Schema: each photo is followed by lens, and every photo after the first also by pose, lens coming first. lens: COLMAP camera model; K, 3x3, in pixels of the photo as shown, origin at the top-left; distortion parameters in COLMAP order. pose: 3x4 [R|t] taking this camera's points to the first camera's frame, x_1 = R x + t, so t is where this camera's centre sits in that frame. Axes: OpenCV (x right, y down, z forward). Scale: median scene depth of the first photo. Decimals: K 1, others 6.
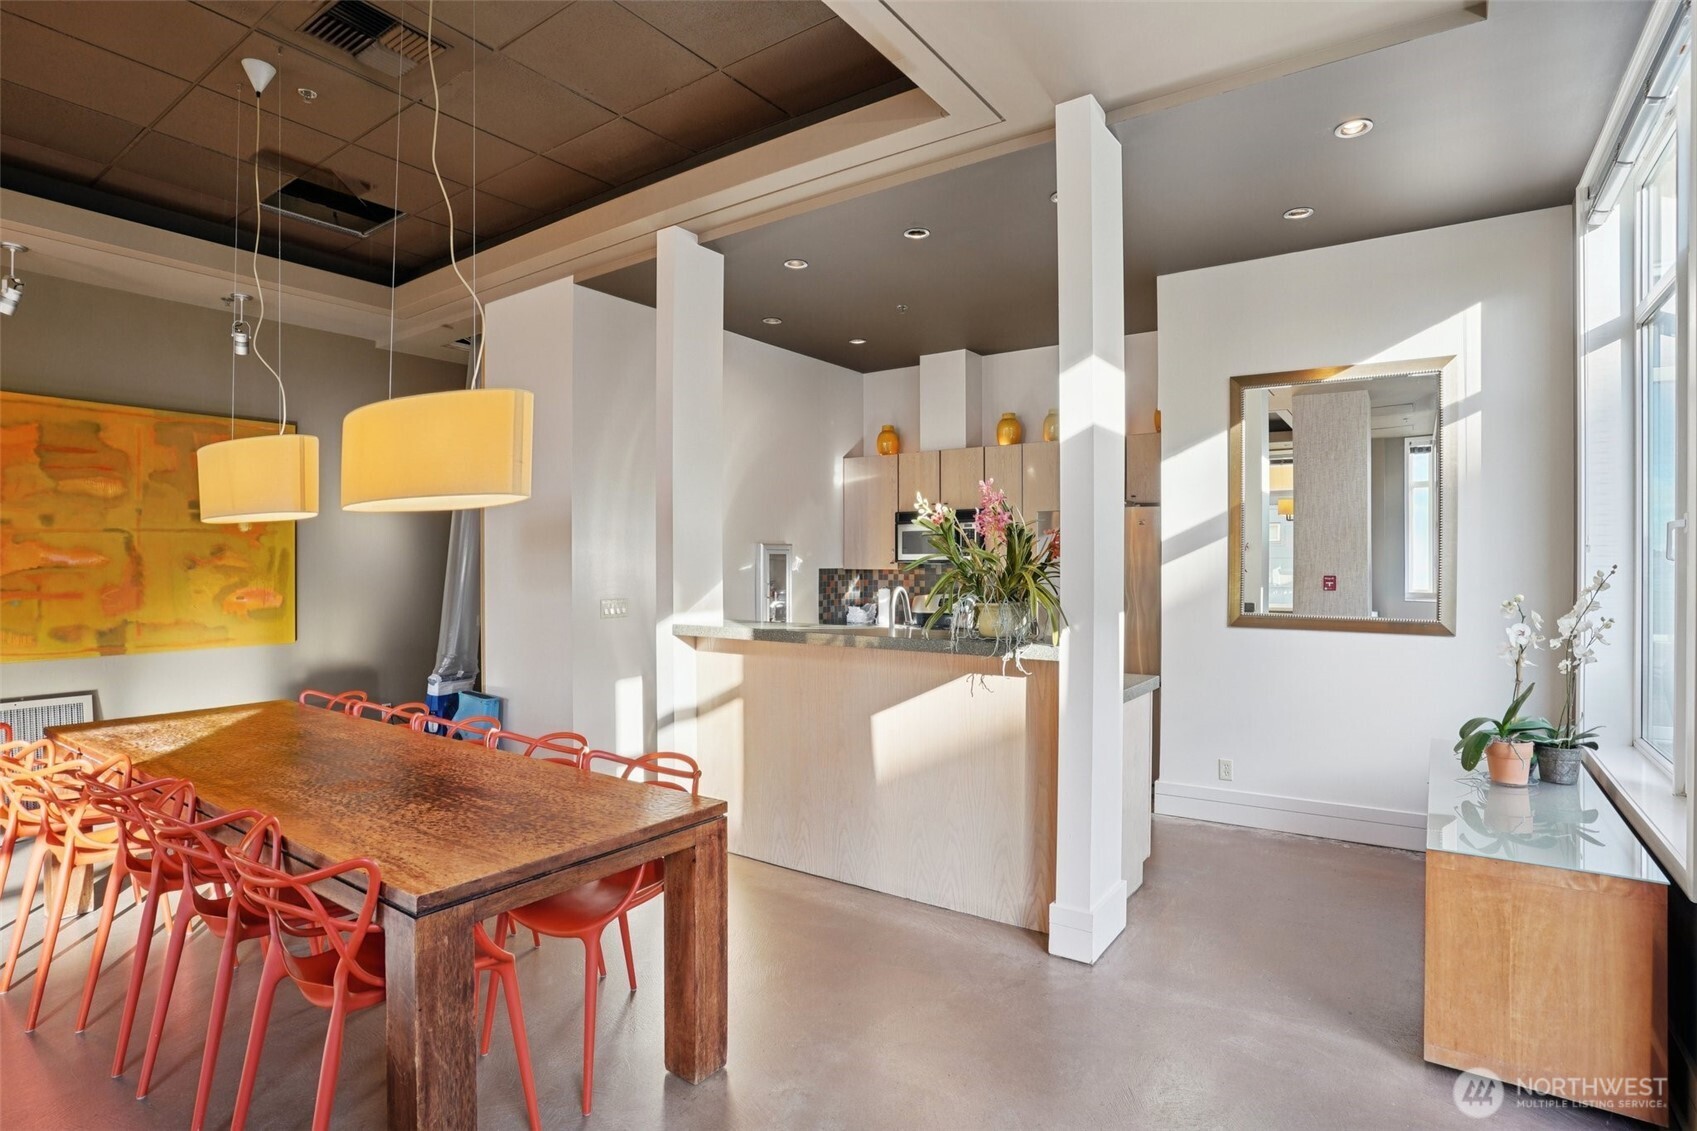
lens RADIAL K [[846.2, 0, 839.4], [0, 846.2, 551.1], [0, 0, 1]] dist [-0.033915, 0.003320]
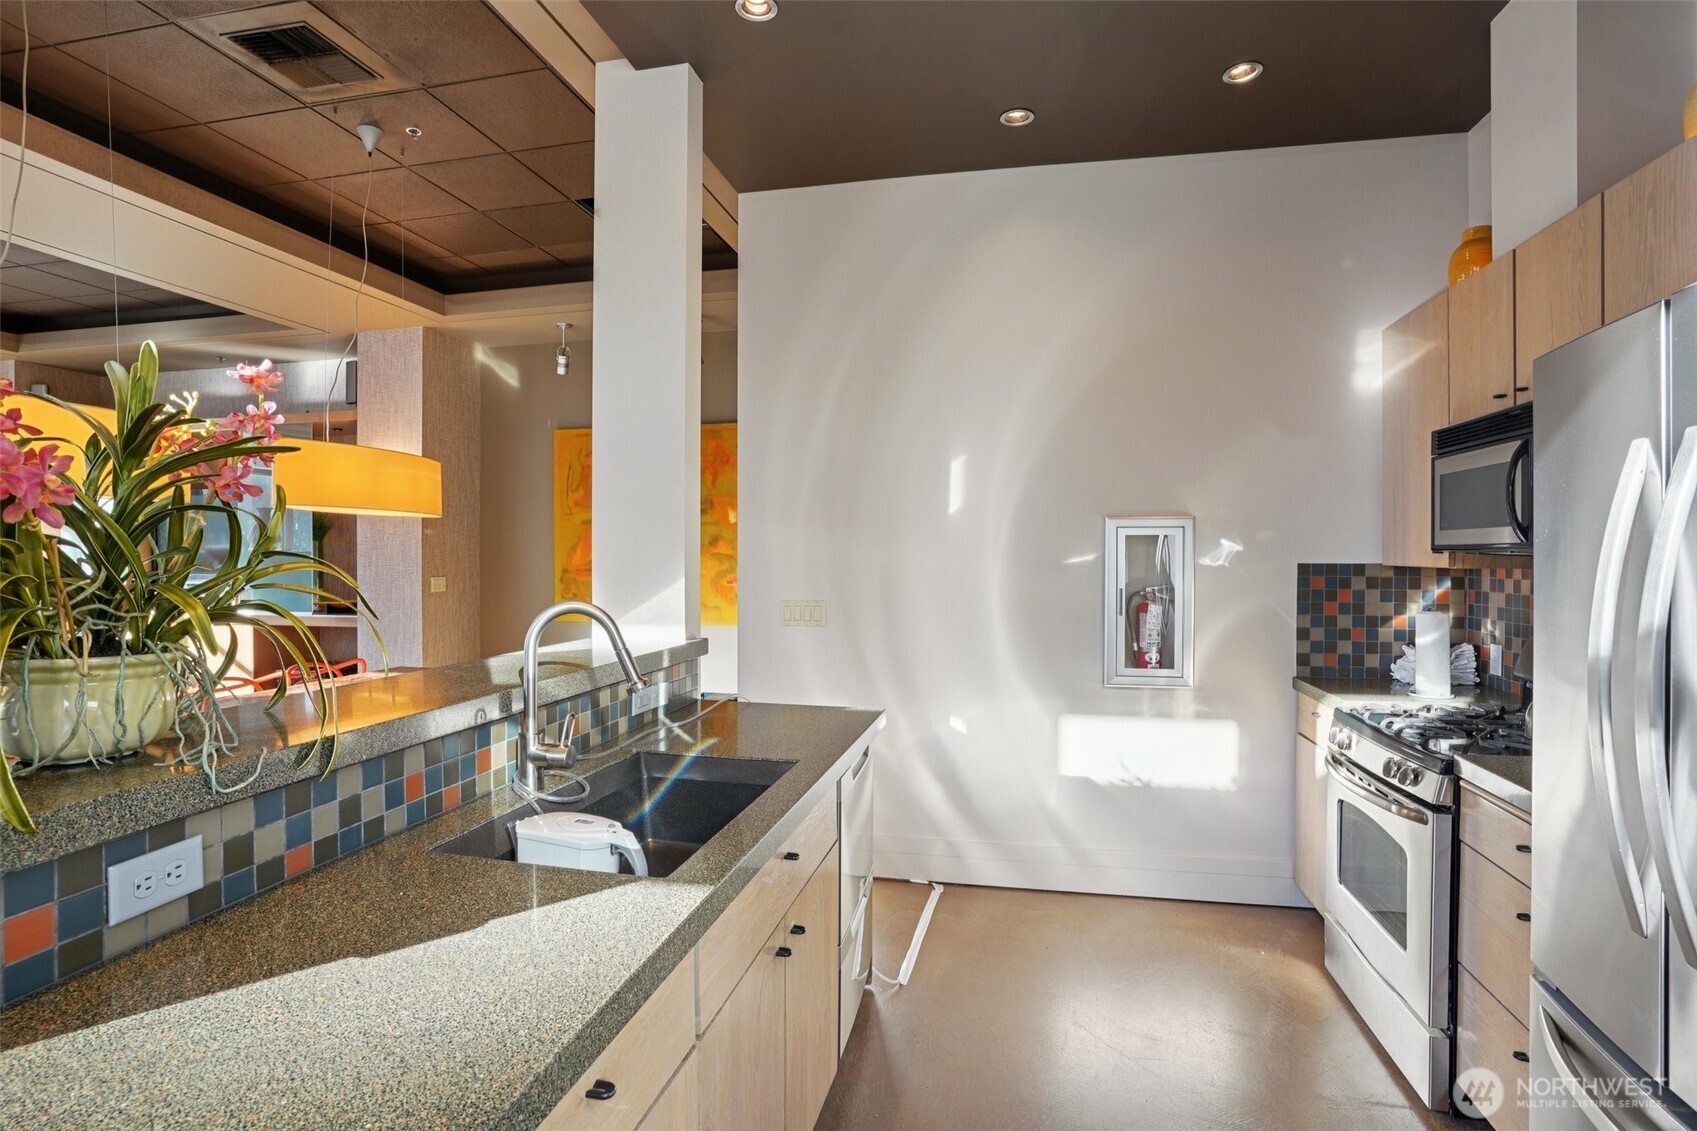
lens RADIAL K [[846.2, 0, 840.5], [0, 846.2, 566.0], [0, 0, 1]] dist [-0.033915, 0.003320]
pose [[0.352297, 0.010443, -0.935830, 0.335208], [0.000562, 0.999935, 0.011370, 0.015956], [0.935888, -0.004532, 0.352268, 0.556586]]
